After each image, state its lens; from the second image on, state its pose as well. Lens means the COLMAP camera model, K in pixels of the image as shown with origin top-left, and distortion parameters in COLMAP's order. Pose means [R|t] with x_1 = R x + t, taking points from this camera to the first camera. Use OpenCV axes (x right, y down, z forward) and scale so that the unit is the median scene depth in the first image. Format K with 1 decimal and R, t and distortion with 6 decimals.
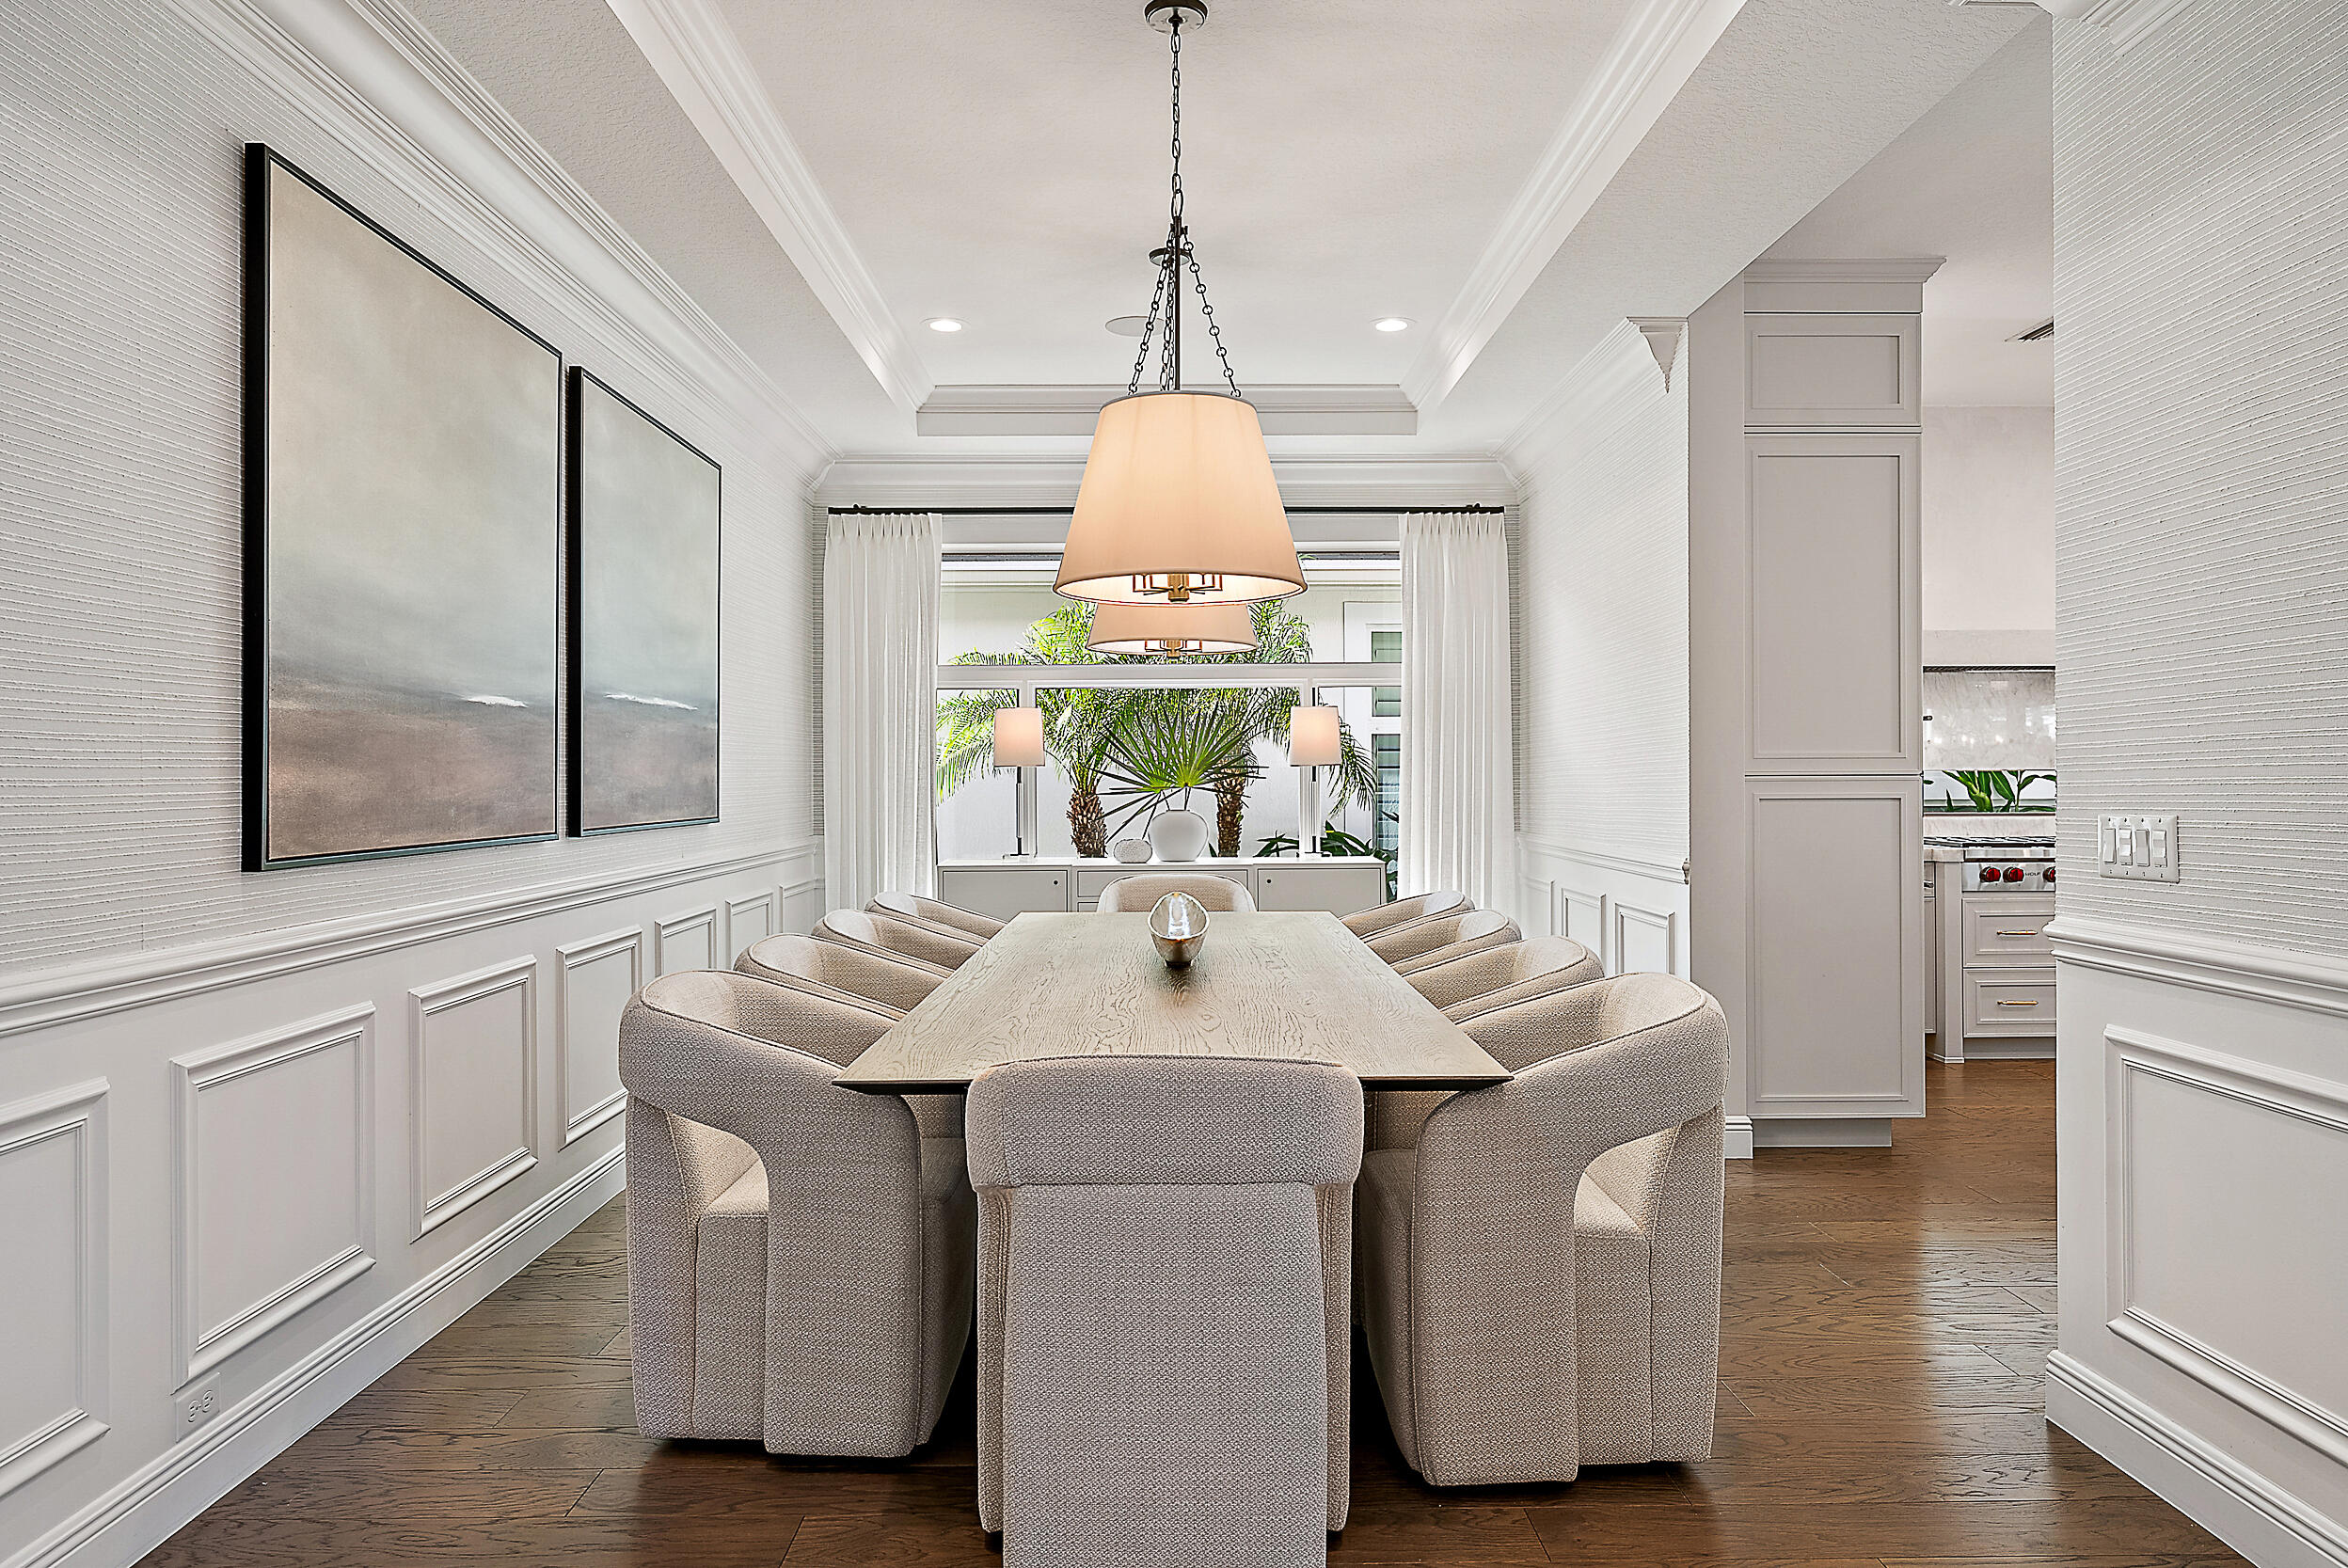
lens RADIAL K [[1464.4, 0, 1177.2], [0, 1464.4, 777.8], [0, 0, 1]] dist [-0.005539, -0.000191]
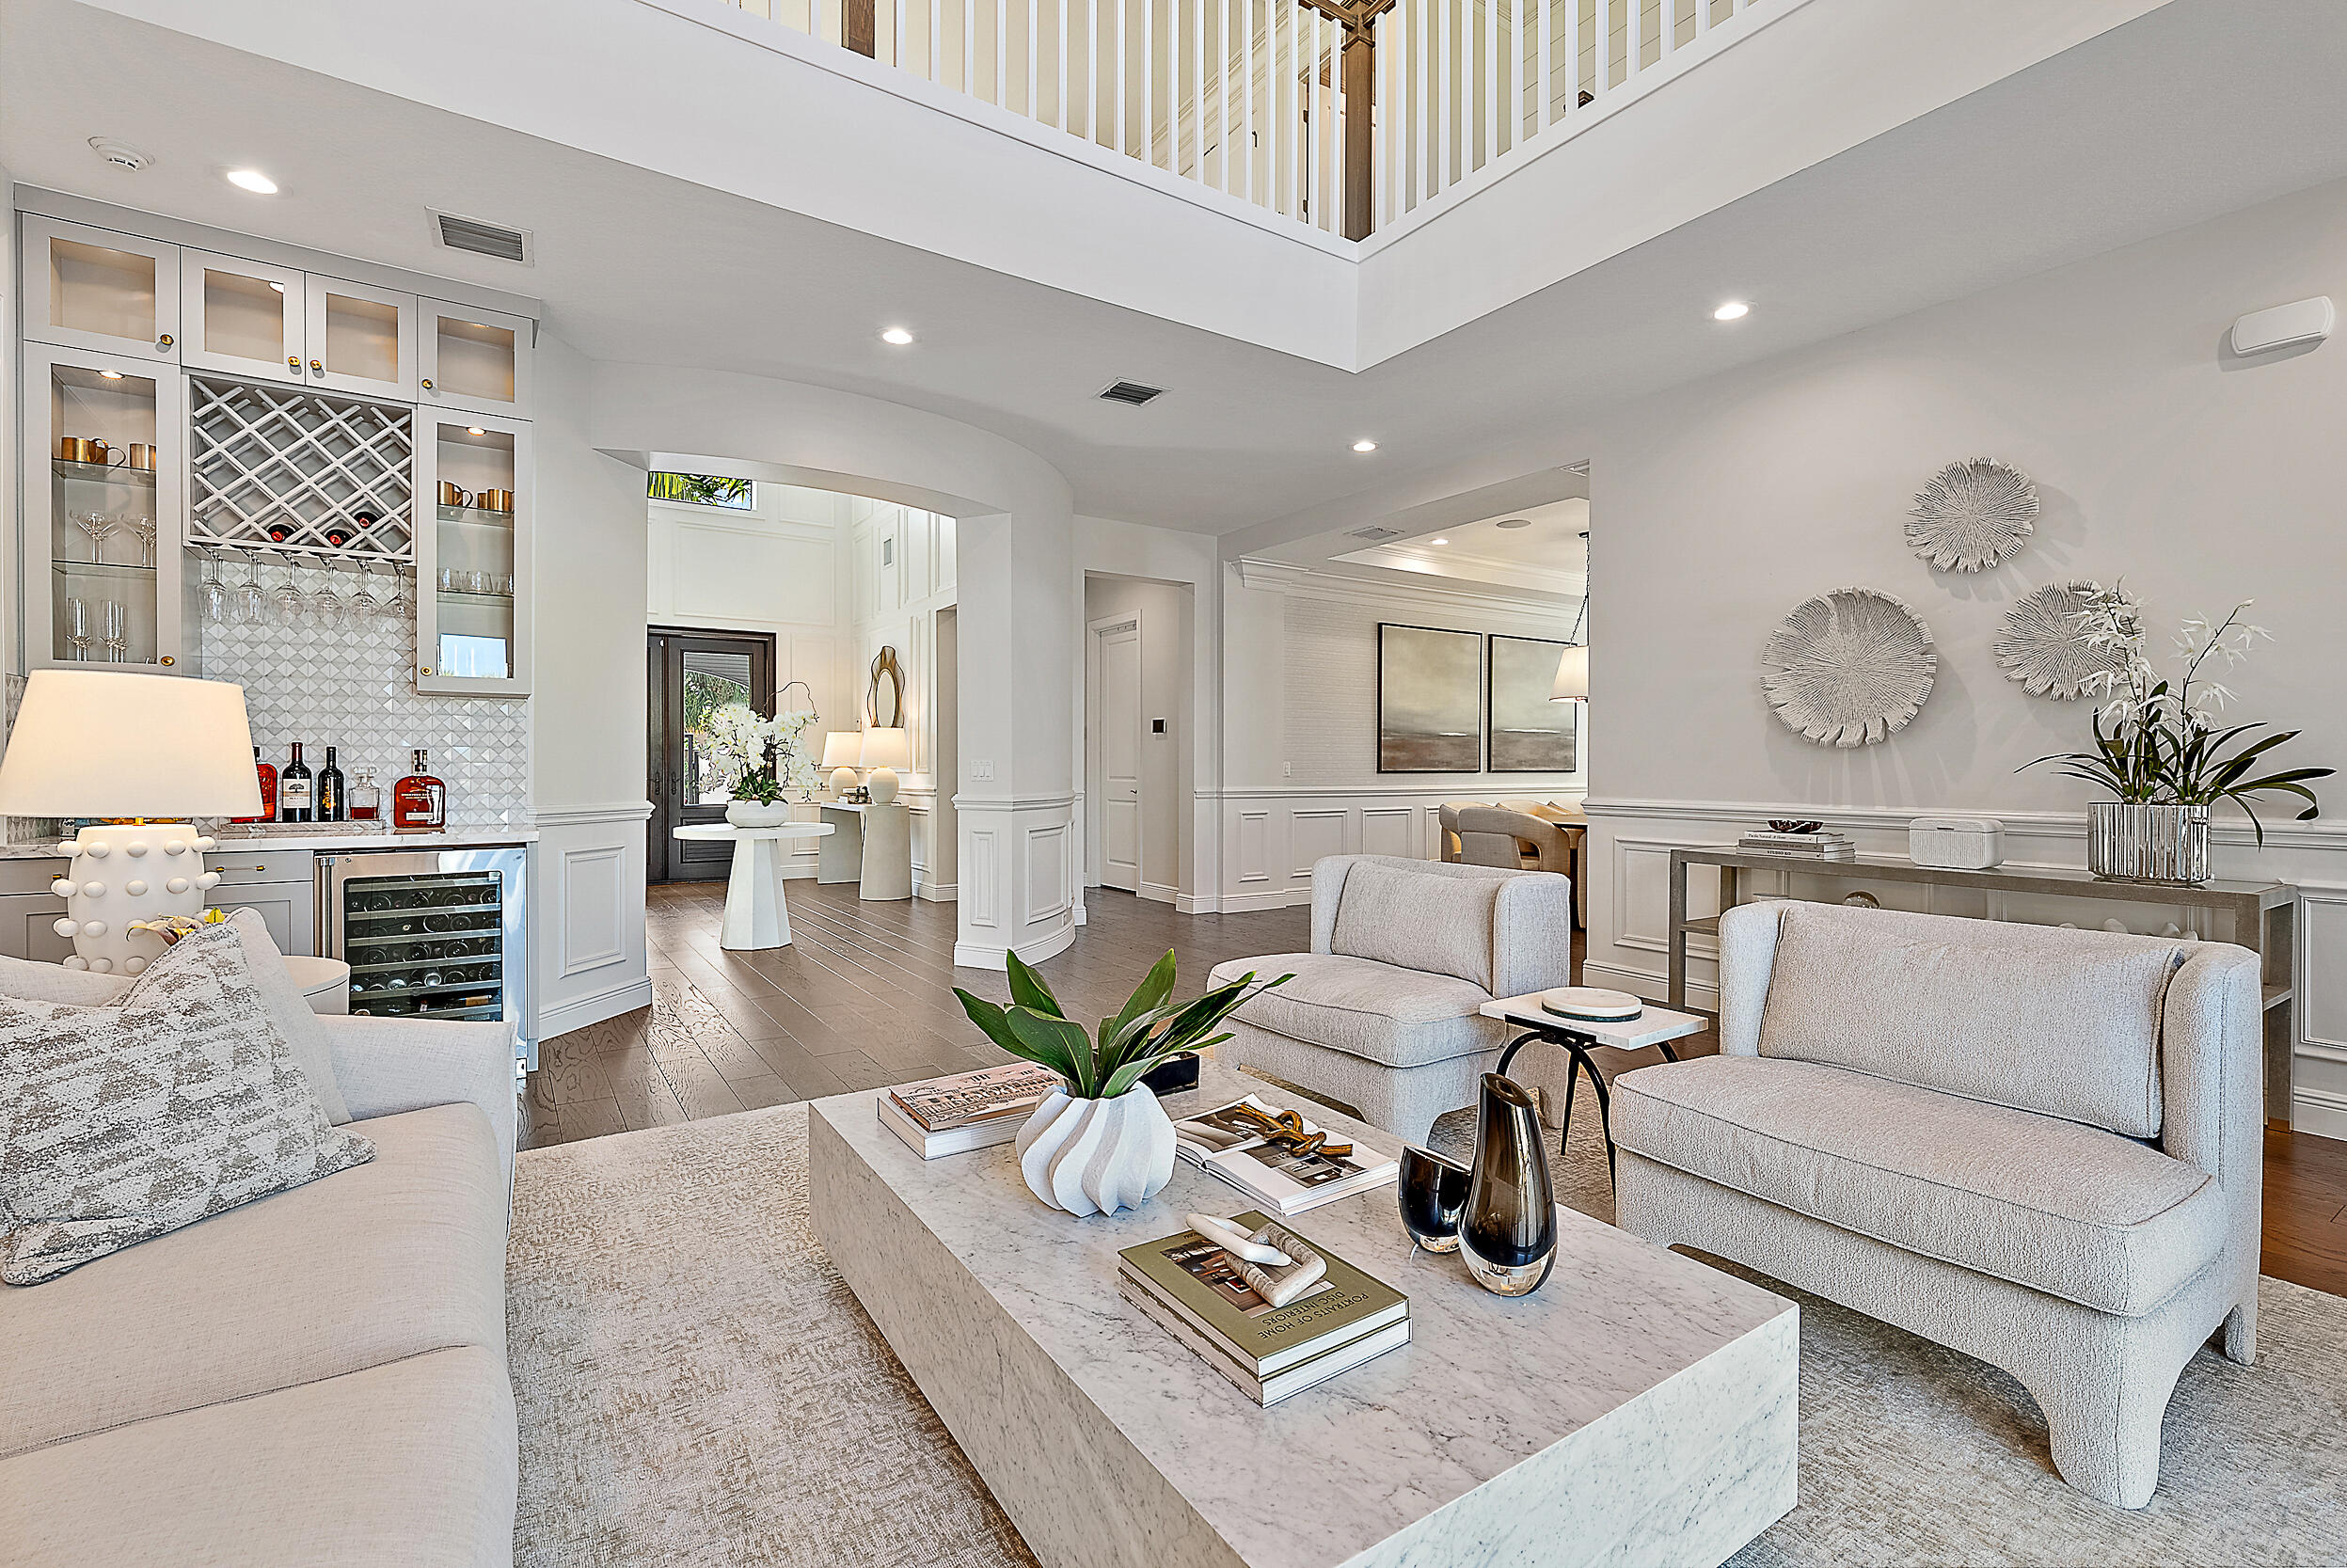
lens RADIAL K [[1040.8, 0, 1178.6], [0, 1040.8, 768.2], [0, 0, 1]] dist [0.005270, 0.000467]
pose [[0.543907, 0.007645, -0.839111, 1.221269], [-0.004312, 0.999971, 0.006316, 0.018976], [0.839135, 0.000183, 0.543924, -0.918931]]
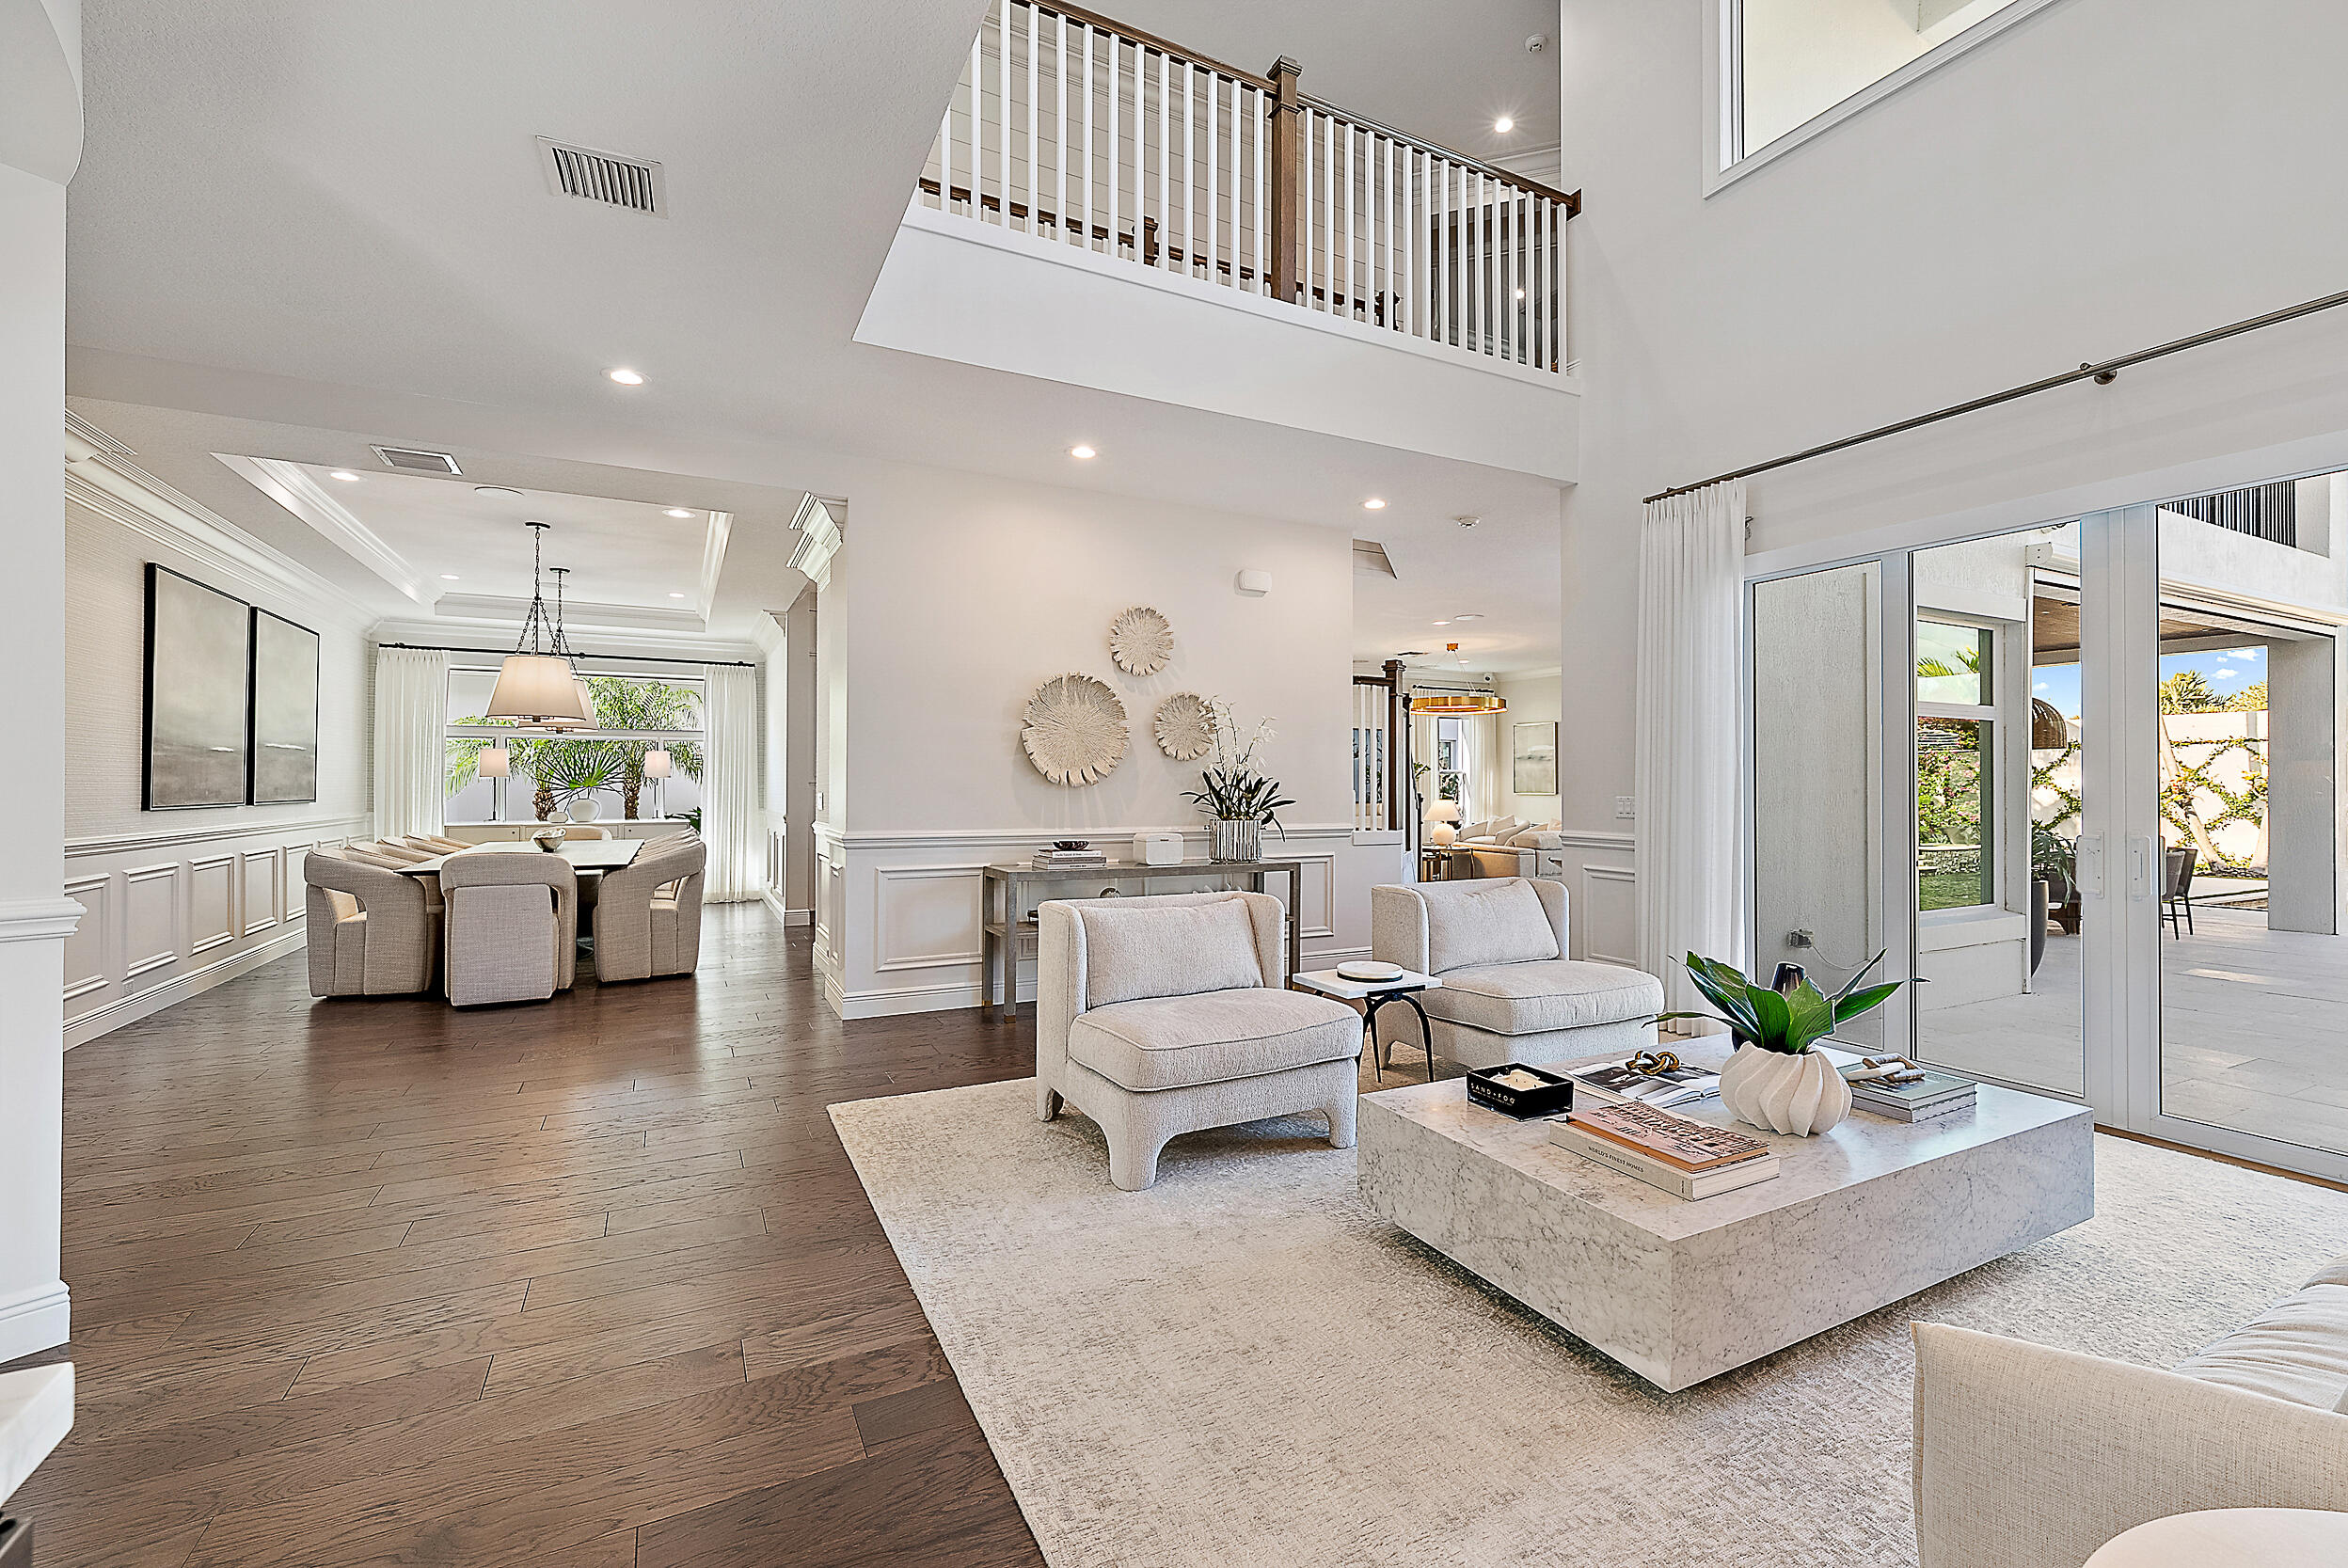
lens RADIAL K [[990.6, 0, 1167.5], [0, 990.6, 783.3], [0, 0, 1]] dist [-0.000512, 0.000249]
pose [[0.898747, 0.008168, 0.438392, 0.215725], [-0.006577, 0.999965, -0.005148, 0.003752], [-0.438419, 0.001744, 0.898769, -1.082812]]
